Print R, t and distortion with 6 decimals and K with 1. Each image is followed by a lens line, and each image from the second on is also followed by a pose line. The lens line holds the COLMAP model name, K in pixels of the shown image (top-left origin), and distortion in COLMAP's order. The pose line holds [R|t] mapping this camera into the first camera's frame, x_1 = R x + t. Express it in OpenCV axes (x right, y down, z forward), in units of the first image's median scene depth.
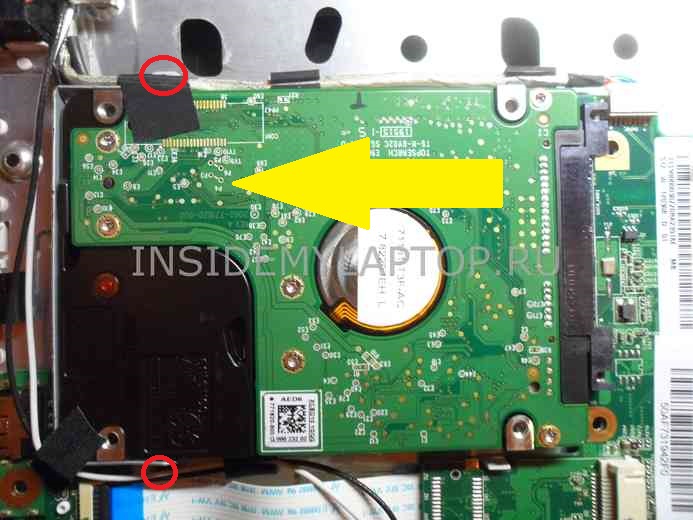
lens RADIAL K [[520.9, 0, 346.4], [0, 520.9, 261.9], [0, 0, 1]] dist [0.008066, 0.010194]
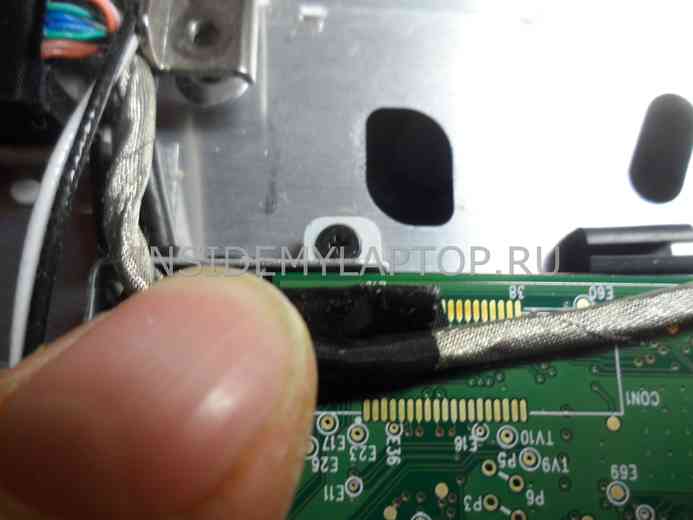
lens RADIAL K [[520.9, 0, 347.1], [0, 520.9, 258.1], [0, 0, 1]] dist [0.008066, 0.010194]
pose [[0.999398, 0.030752, 0.016059, -0.373616], [-0.027767, 0.986533, -0.161191, -0.275794], [-0.020799, 0.160648, 0.986793, 0.604860]]
